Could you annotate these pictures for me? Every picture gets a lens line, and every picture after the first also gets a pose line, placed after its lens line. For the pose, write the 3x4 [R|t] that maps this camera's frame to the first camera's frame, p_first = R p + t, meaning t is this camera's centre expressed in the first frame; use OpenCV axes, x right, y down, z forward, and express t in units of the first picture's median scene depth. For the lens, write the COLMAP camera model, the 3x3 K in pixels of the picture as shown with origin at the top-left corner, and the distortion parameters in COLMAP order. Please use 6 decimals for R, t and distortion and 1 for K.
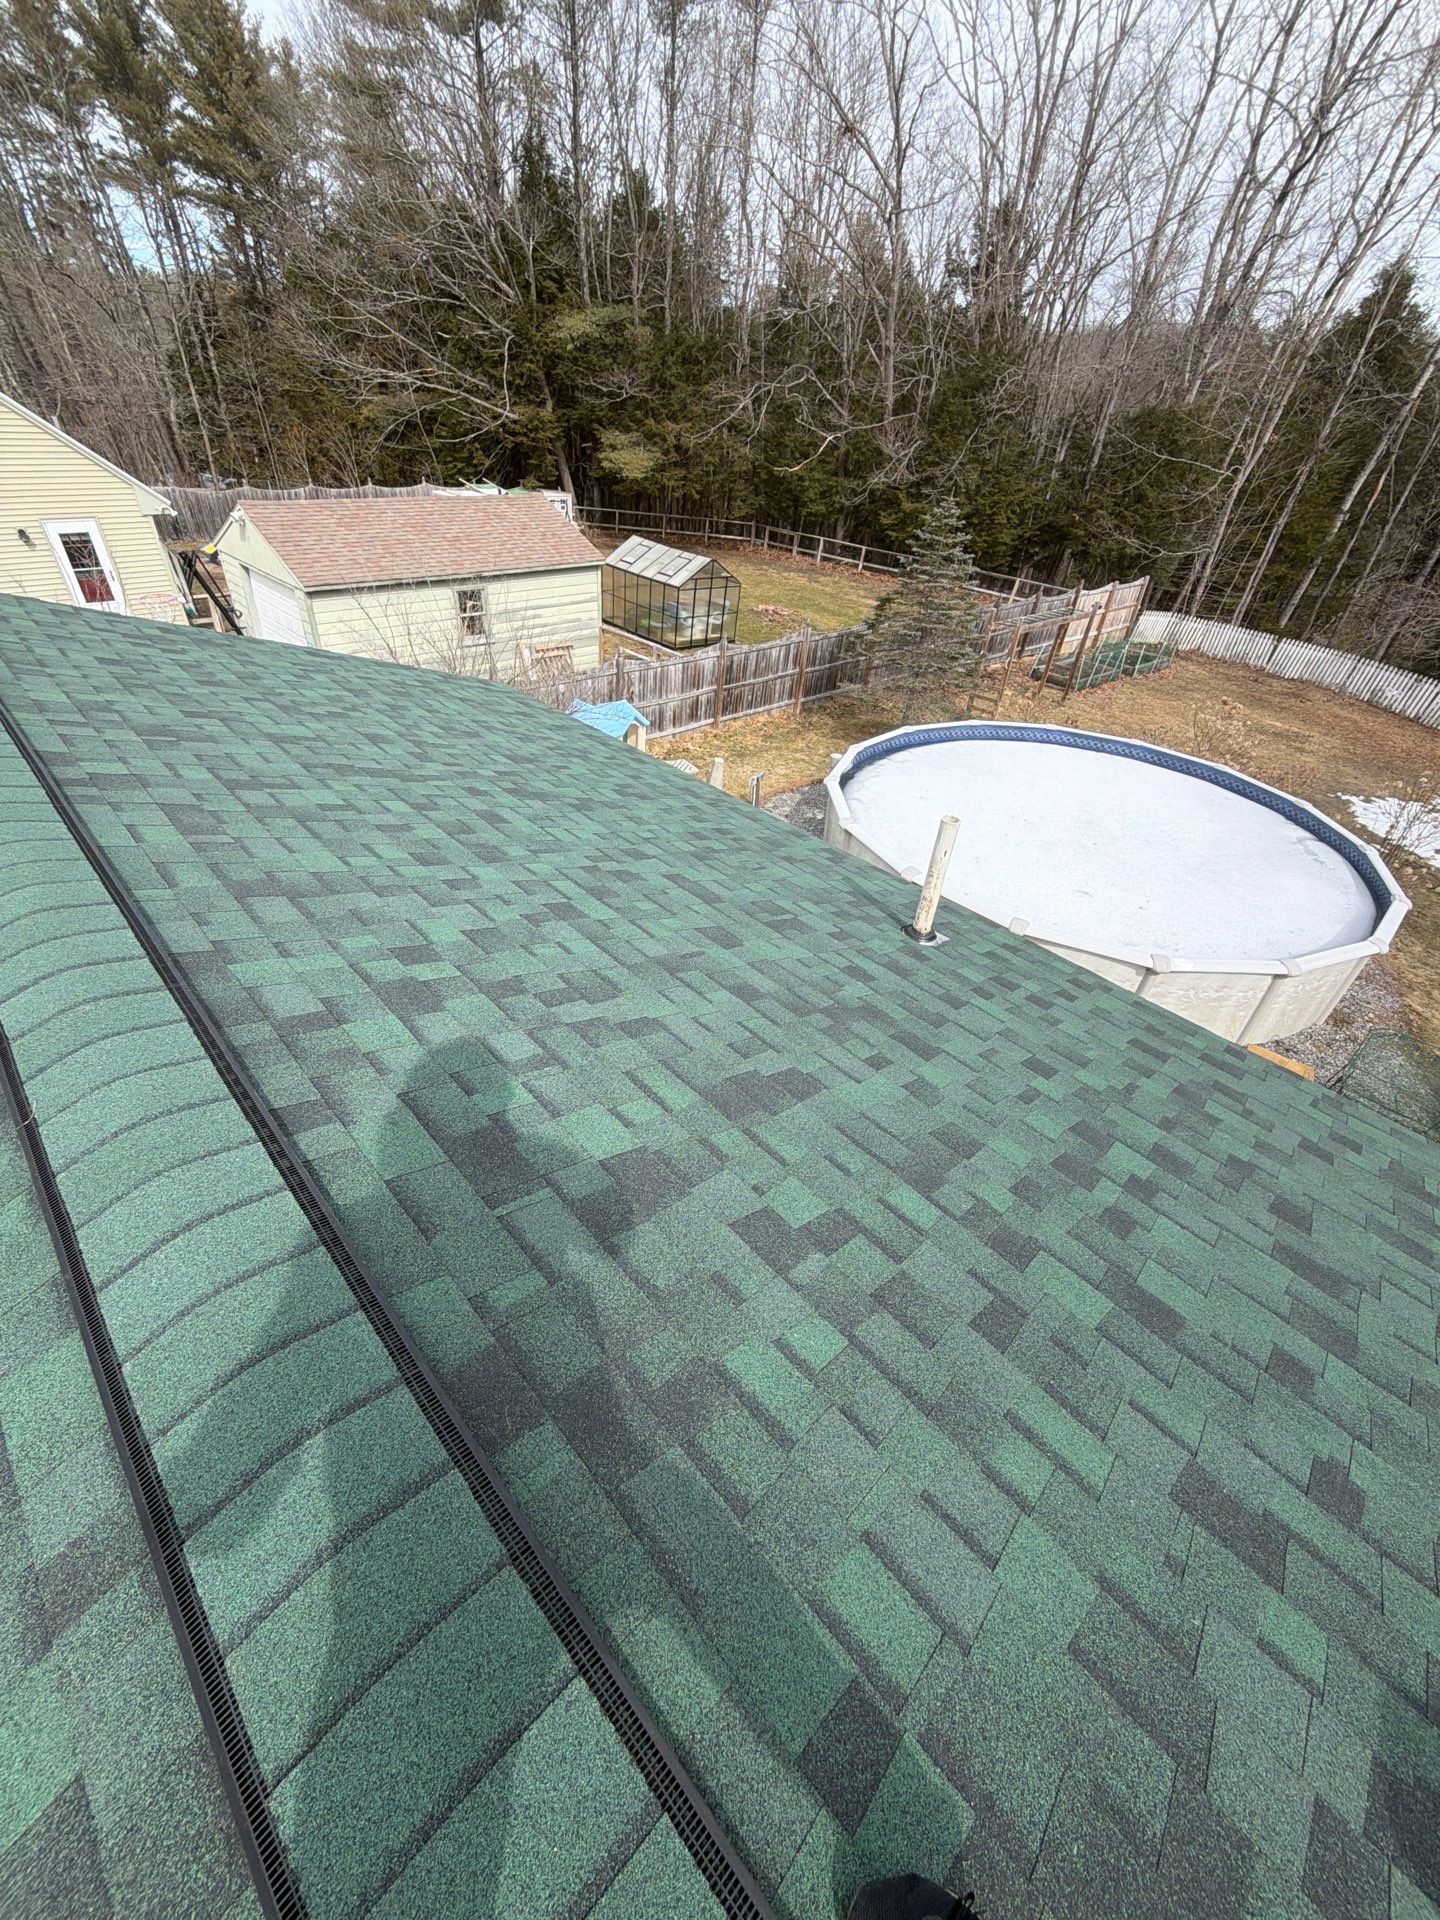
lens RADIAL K [[764.5, 0, 720.8], [0, 764.5, 963.2], [0, 0, 1]] dist [0.001638, 0.000112]
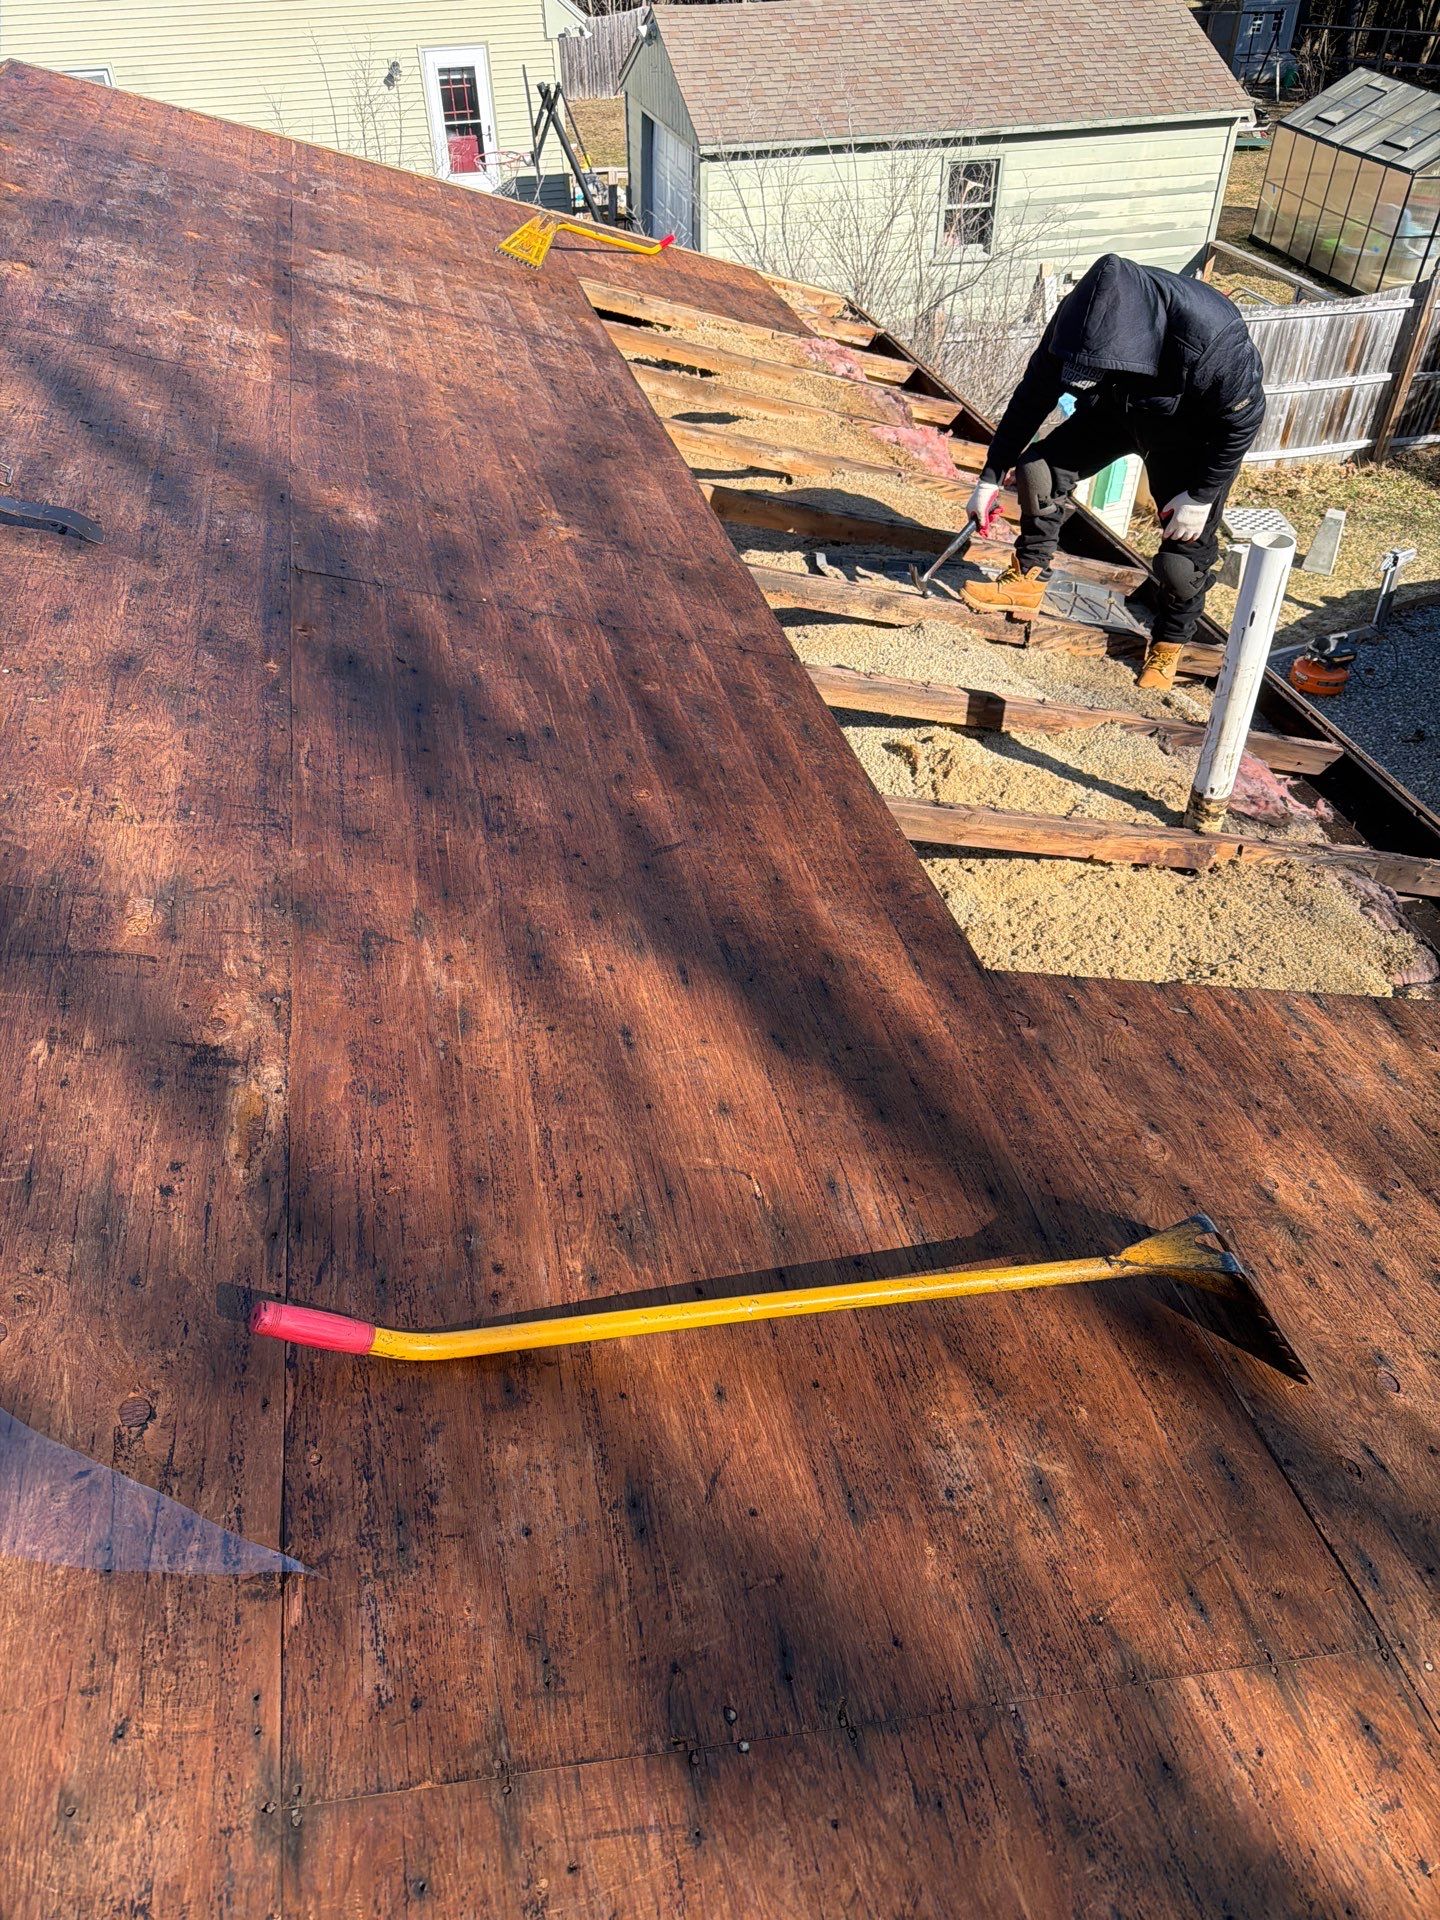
lens RADIAL K [[1332.4, 0, 713.8], [0, 1332.4, 943.0], [0, 0, 1]] dist [0.056371, -0.064447]
pose [[0.857247, 0.270643, -0.438041, 0.089965], [-0.248714, 0.962540, 0.107970, 0.004433], [0.450854, 0.016390, 0.892447, 0.039117]]
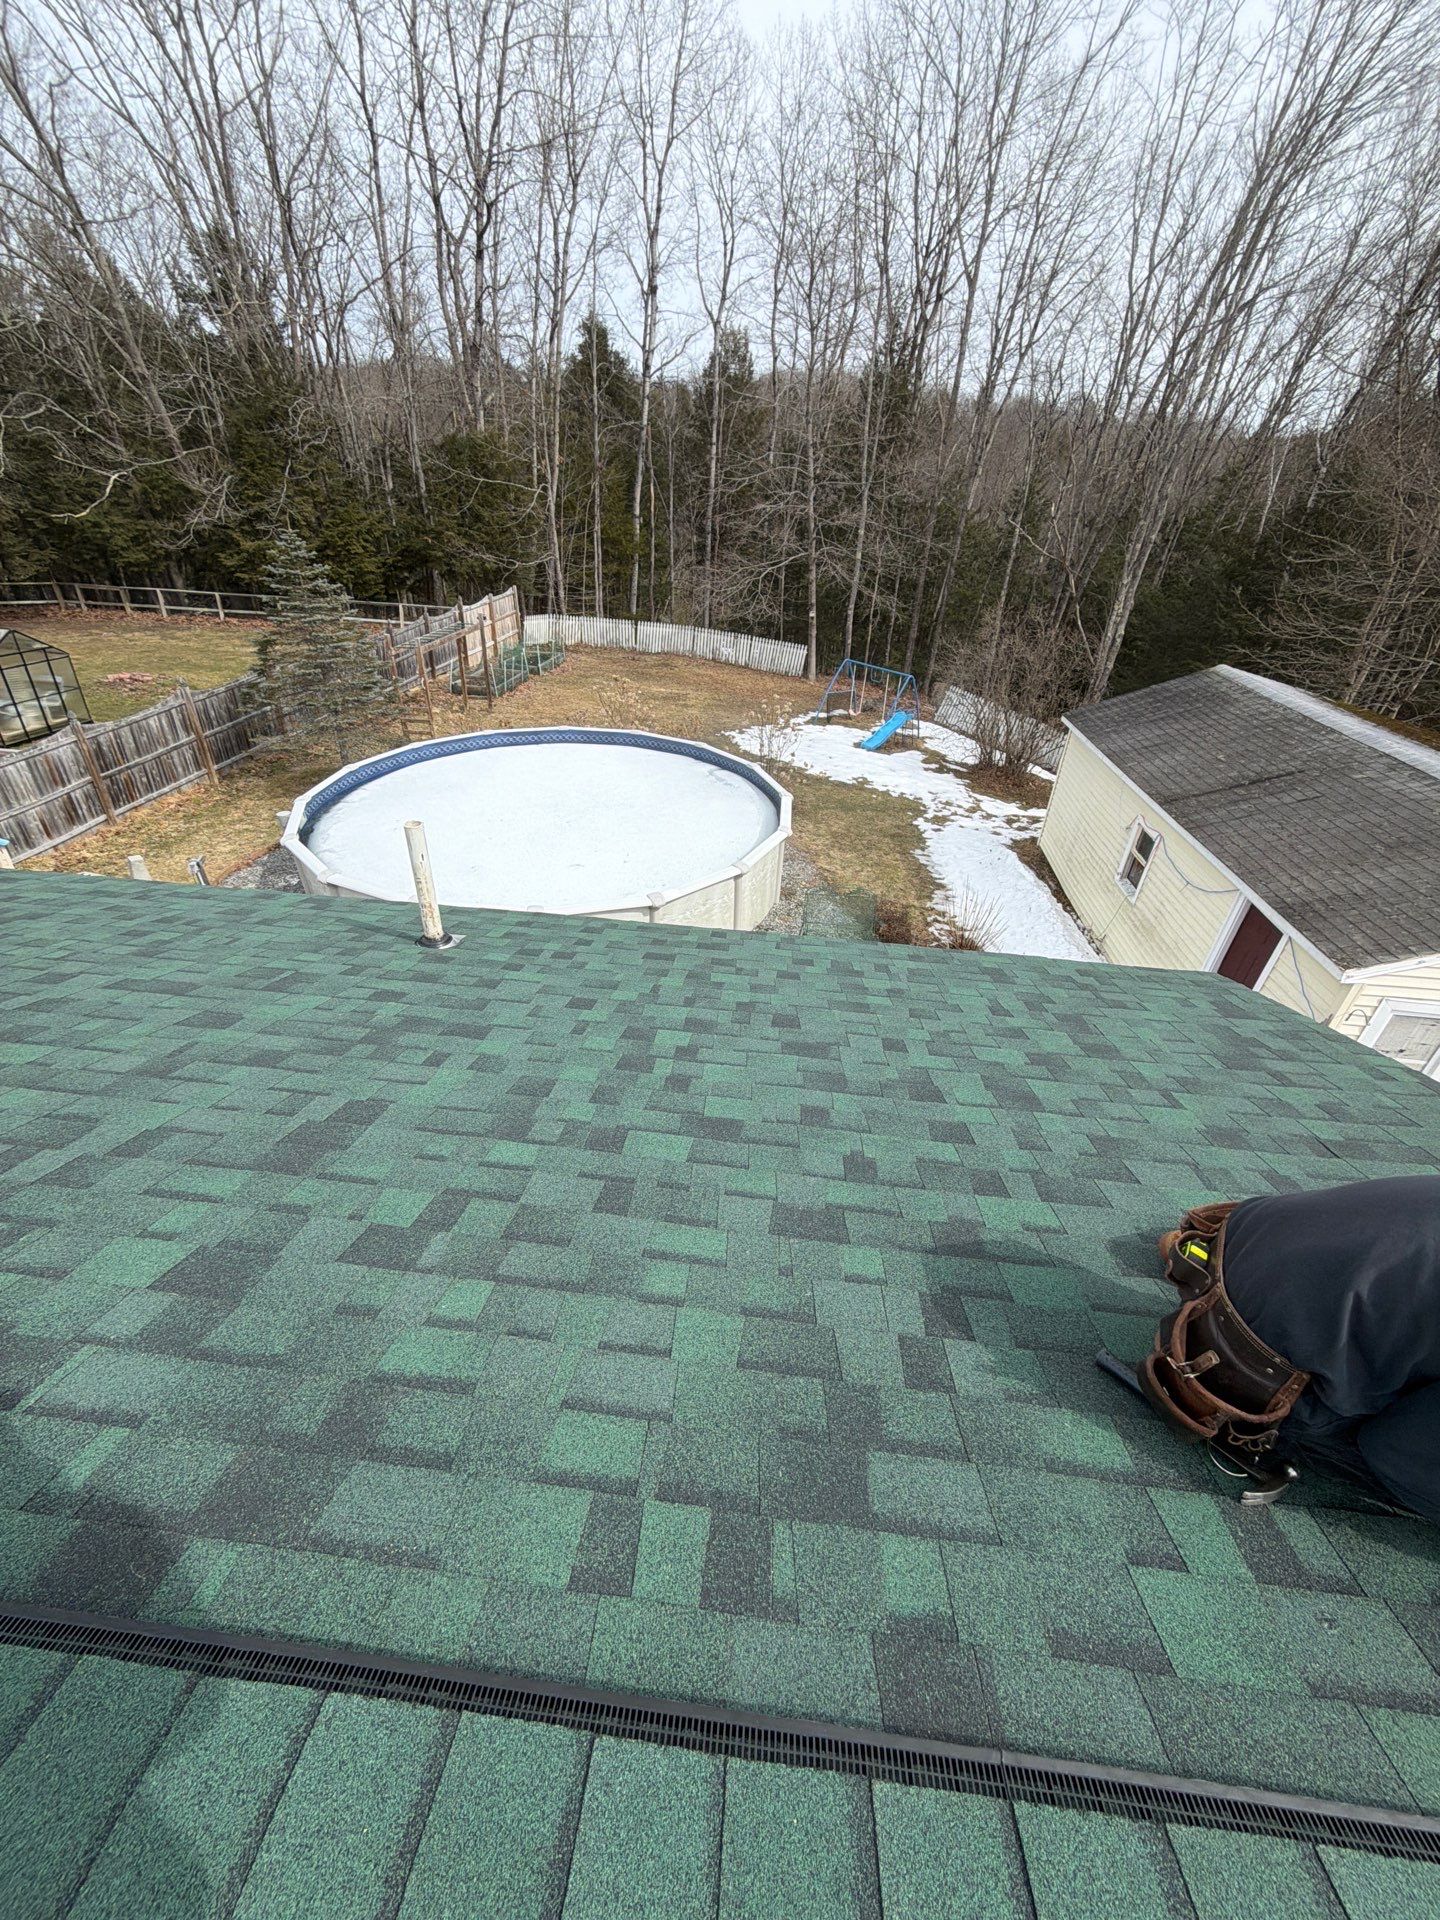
lens RADIAL K [[764.5, 0, 720.1], [0, 764.5, 962.6], [0, 0, 1]] dist [0.001638, 0.000112]
pose [[0.761148, -0.381012, 0.524865, 0.001654], [0.395284, 0.914106, 0.090338, 0.010902], [-0.514202, 0.138710, 0.846378, -0.009689]]
